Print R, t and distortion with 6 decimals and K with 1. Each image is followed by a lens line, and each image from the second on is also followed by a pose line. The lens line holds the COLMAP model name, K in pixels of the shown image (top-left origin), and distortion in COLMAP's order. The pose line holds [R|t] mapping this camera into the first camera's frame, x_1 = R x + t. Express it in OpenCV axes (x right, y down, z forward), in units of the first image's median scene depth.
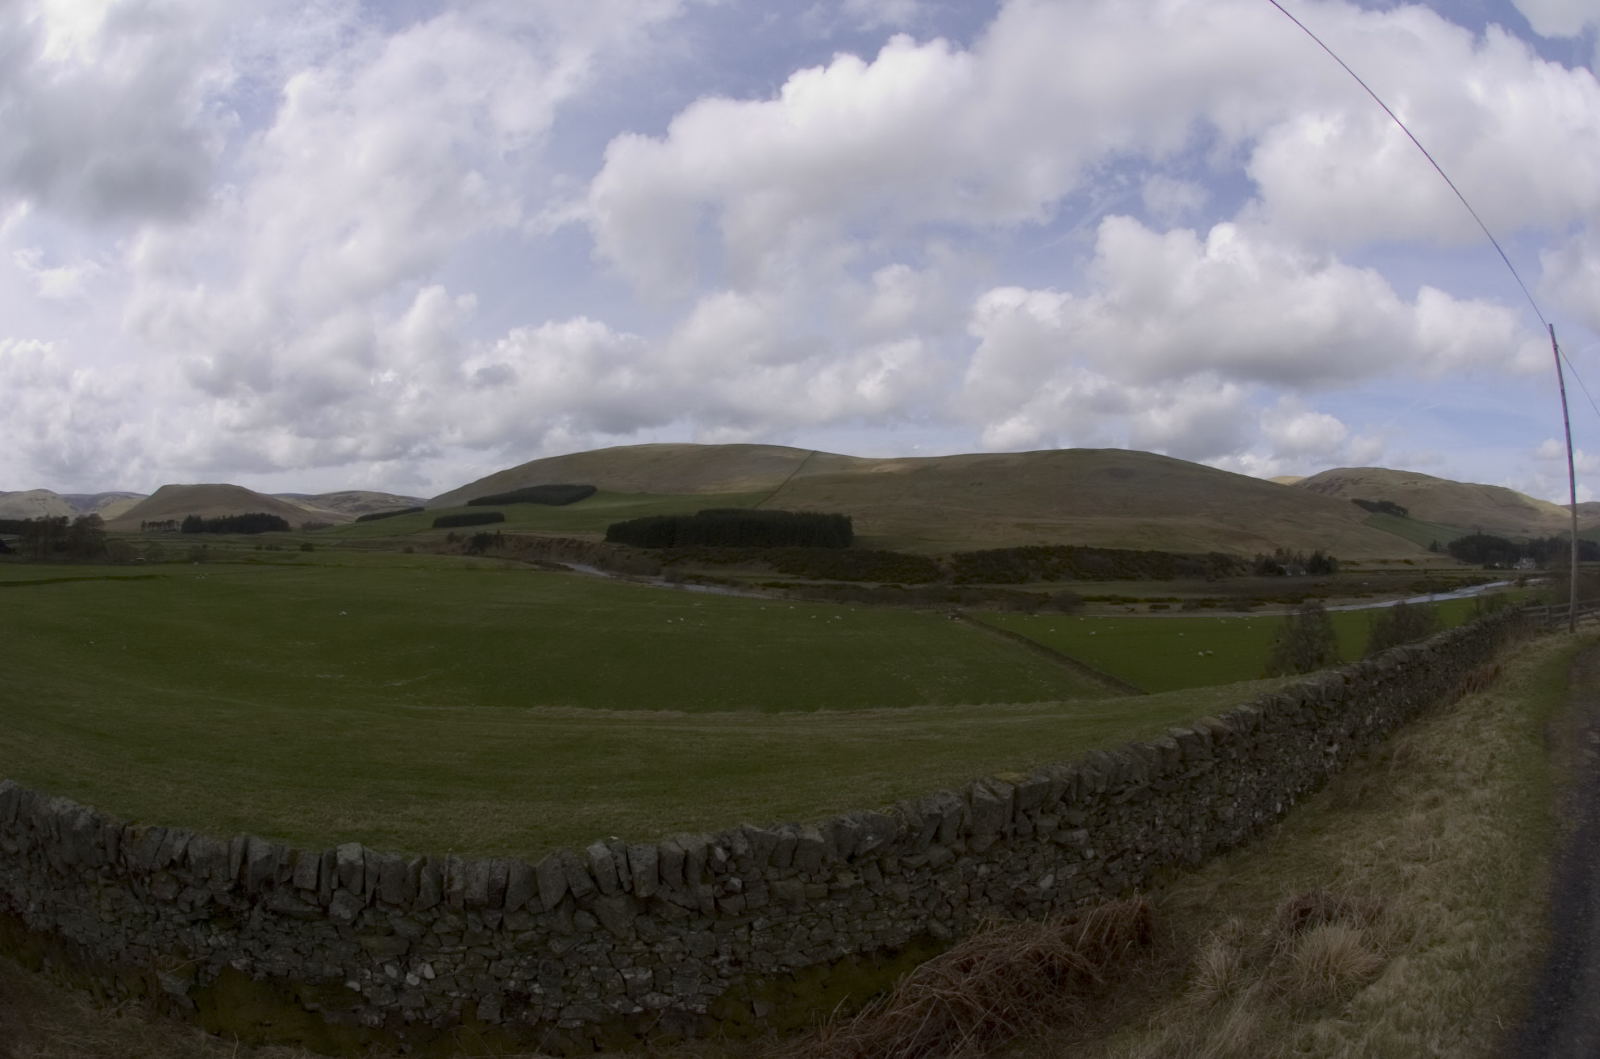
lens RADIAL K [[704.8, 0, 800.5], [0, 704.8, 497.7], [0, 0, 1]] dist [-0.132816, 0.014719]
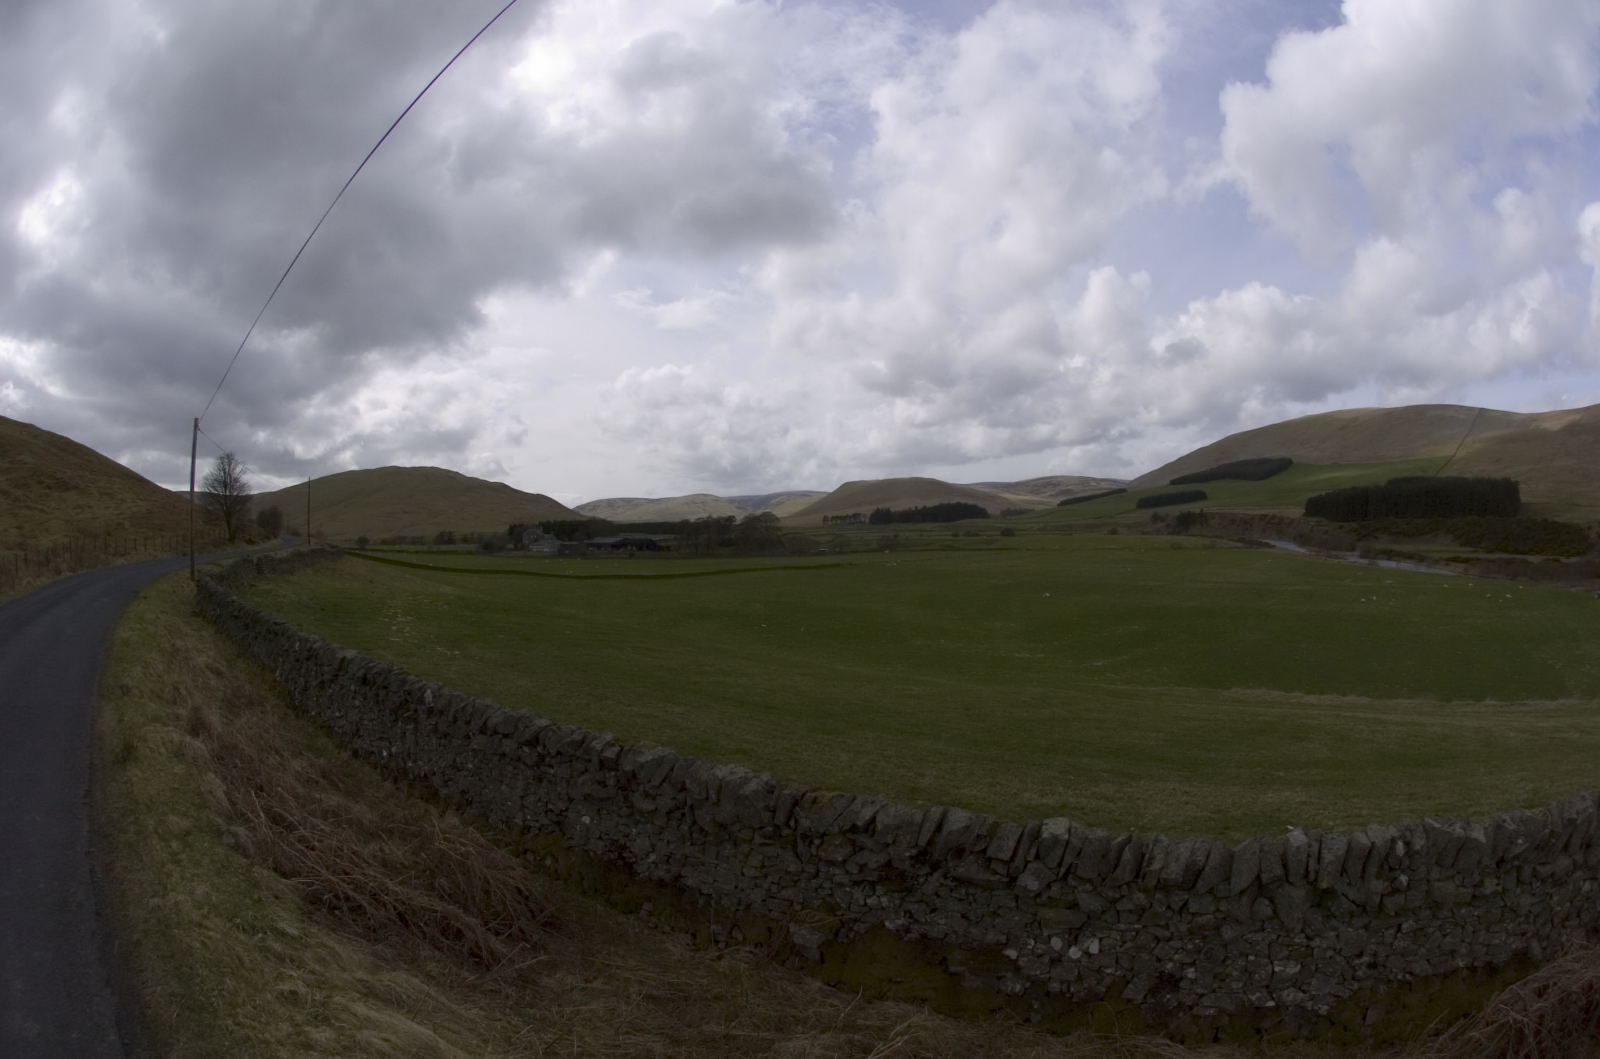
lens RADIAL K [[705.5, 0, 798.5], [0, 705.5, 500.0], [0, 0, 1]] dist [-0.130059, 0.014568]
pose [[0.853671, -0.049433, -0.518461, -0.458626], [0.066839, 0.997652, 0.014930, -0.012870], [0.516505, -0.047399, 0.854971, -0.115588]]
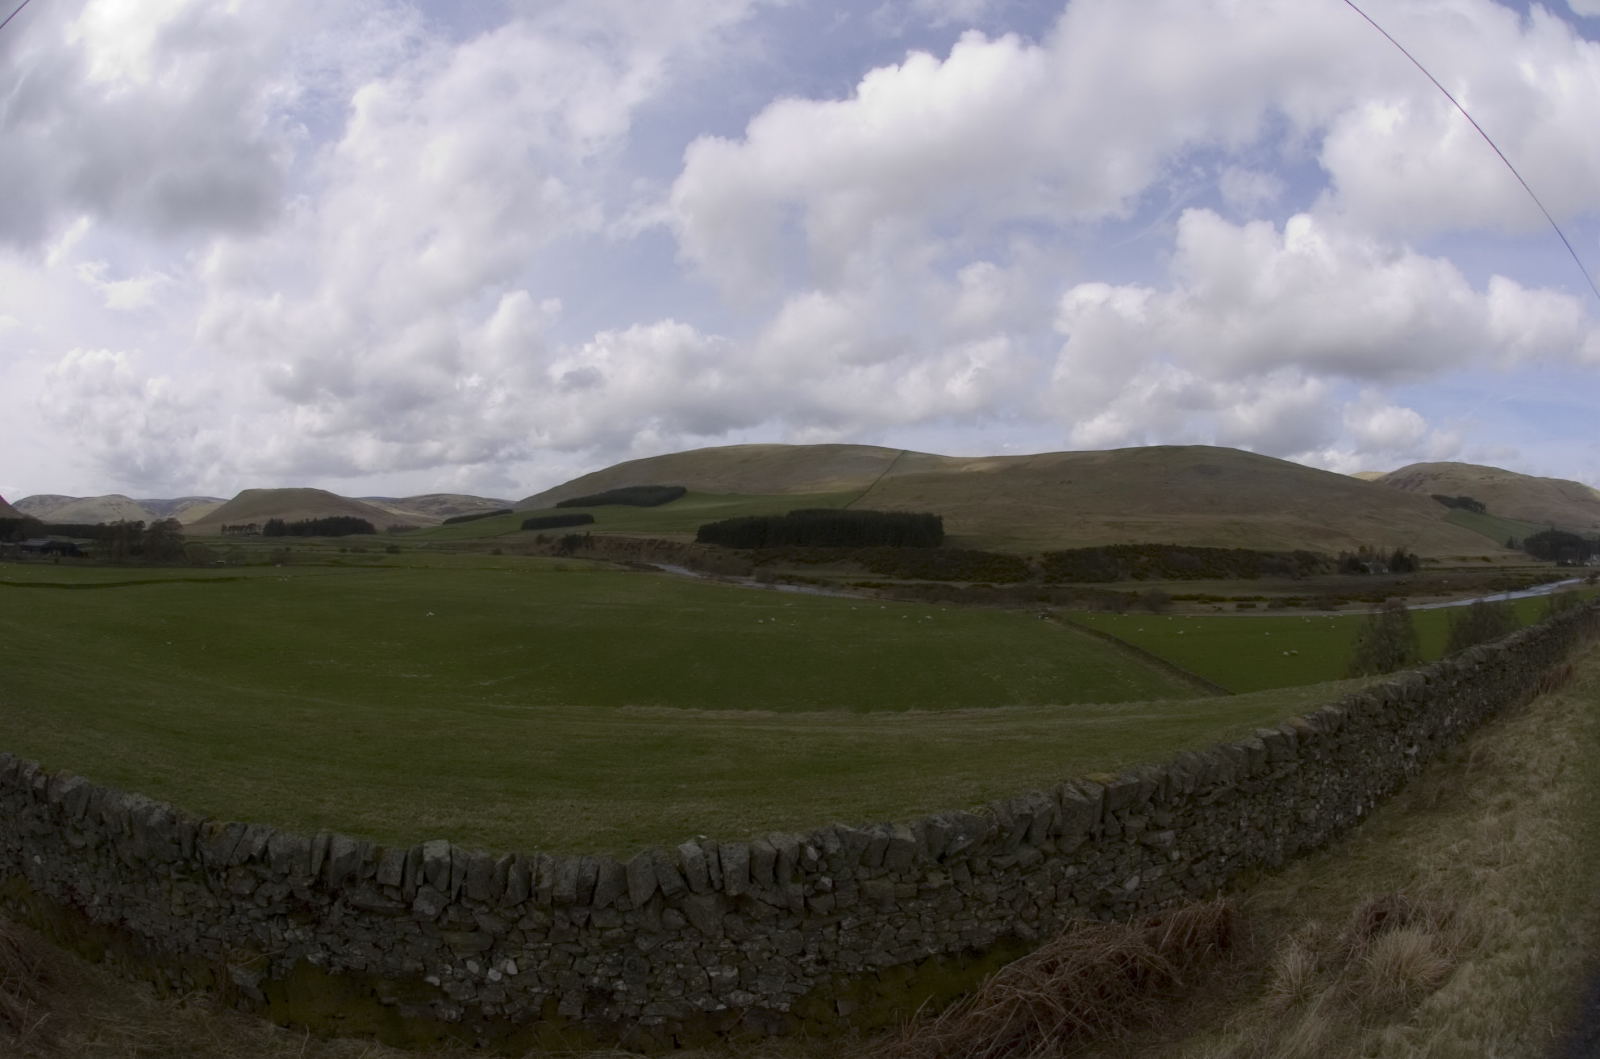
lens RADIAL K [[704.8, 0, 800.5], [0, 704.8, 497.7], [0, 0, 1]] dist [-0.132816, 0.014719]
pose [[0.997890, -0.006607, -0.064591, -0.050647], [0.006669, 0.999977, 0.000750, -0.000884], [0.064585, -0.001179, 0.997912, -0.002869]]
